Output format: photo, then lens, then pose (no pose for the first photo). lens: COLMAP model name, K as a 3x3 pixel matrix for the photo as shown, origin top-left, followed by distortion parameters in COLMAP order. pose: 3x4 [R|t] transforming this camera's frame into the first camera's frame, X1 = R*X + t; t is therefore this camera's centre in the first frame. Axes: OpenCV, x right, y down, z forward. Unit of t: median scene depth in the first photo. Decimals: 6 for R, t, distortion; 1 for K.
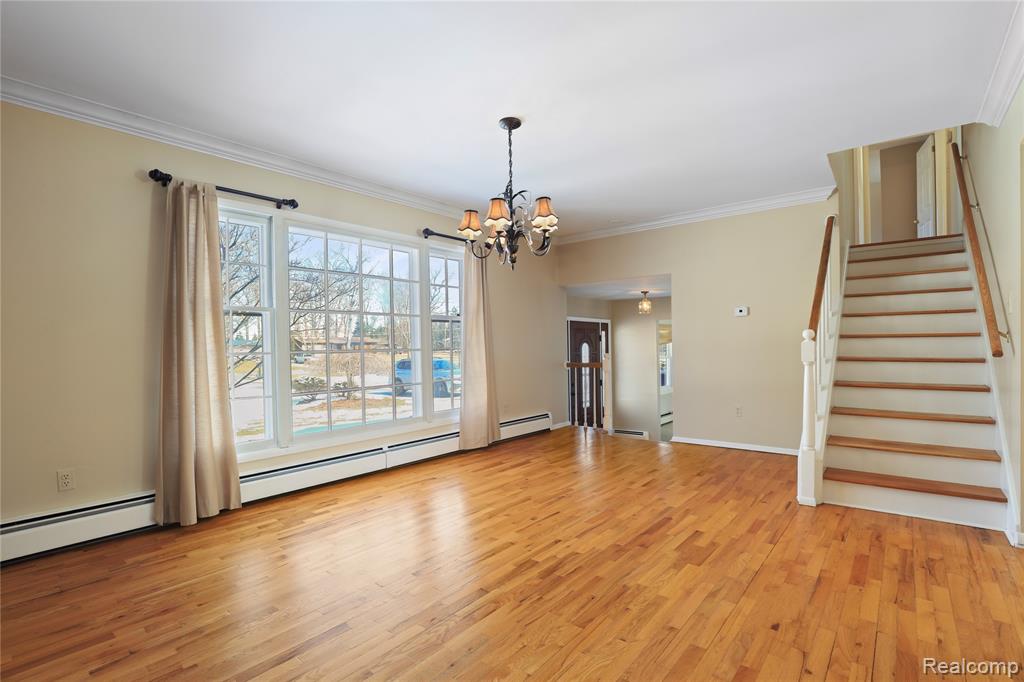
lens RADIAL K [[476.8, 0, 511.3], [0, 476.8, 347.1], [0, 0, 1]] dist [-0.035668, 0.006225]
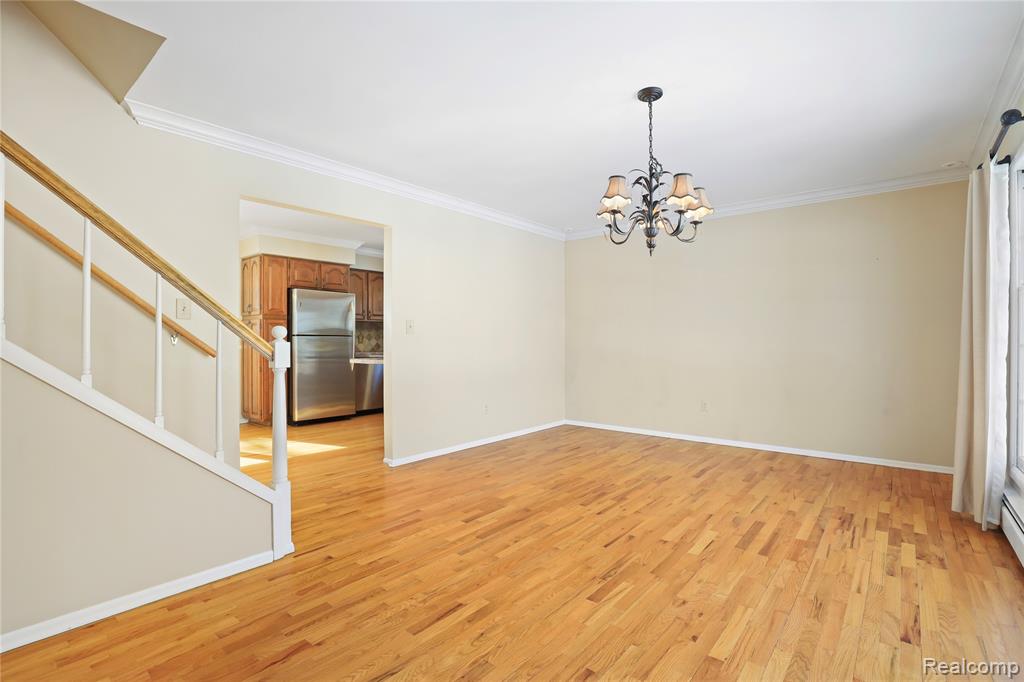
lens RADIAL K [[476.8, 0, 530.9], [0, 476.8, 337.5], [0, 0, 1]] dist [-0.035668, 0.006225]
pose [[-0.999448, 0.015415, -0.029446, 0.244623], [0.015479, 0.999878, -0.001950, -0.009483], [0.029412, -0.002405, -0.999564, 1.804071]]
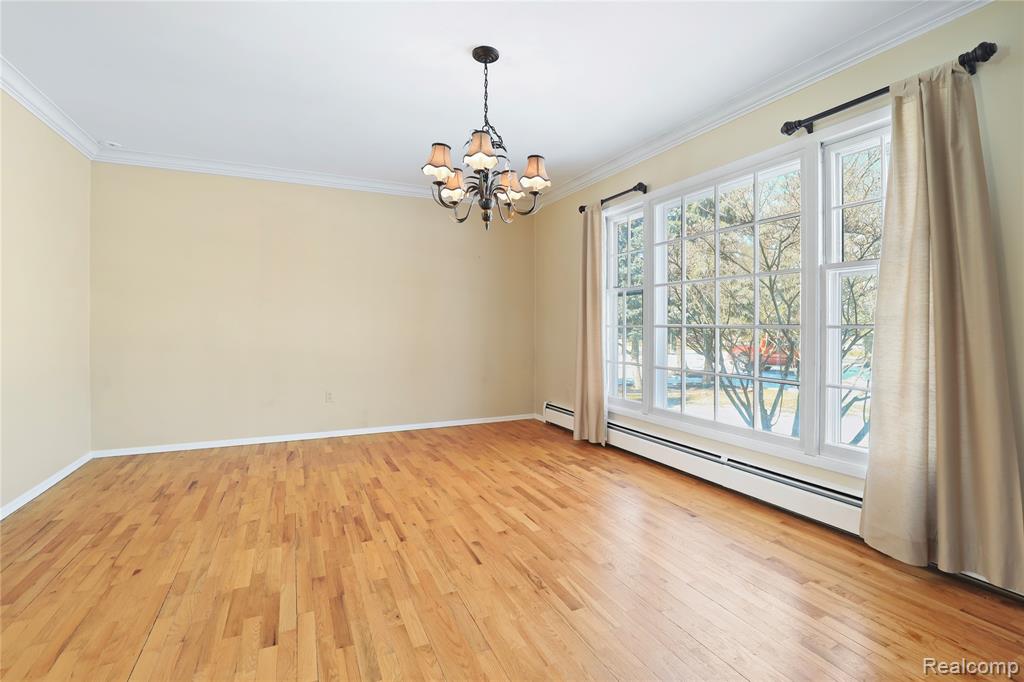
lens RADIAL K [[476.8, 0, 533.4], [0, 476.8, 331.6], [0, 0, 1]] dist [-0.035668, 0.006225]
pose [[-0.392164, 0.027903, -0.919472, 0.695300], [0.002221, 0.999566, 0.029386, -0.011544], [0.919893, 0.009482, -0.392055, 1.339741]]
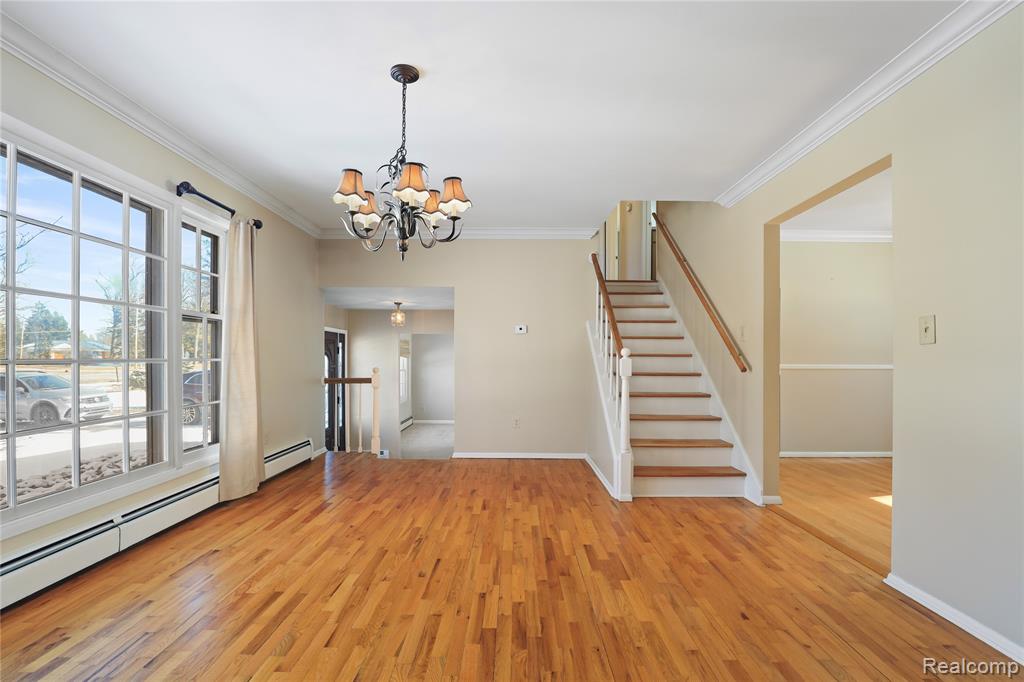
lens RADIAL K [[476.8, 0, 502.9], [0, 476.8, 356.2], [0, 0, 1]] dist [-0.035668, 0.006225]
pose [[0.780634, 0.019757, 0.624676, -0.337909], [-0.013287, 0.999799, -0.015017, 0.003224], [-0.624847, 0.003423, 0.780740, 0.280912]]
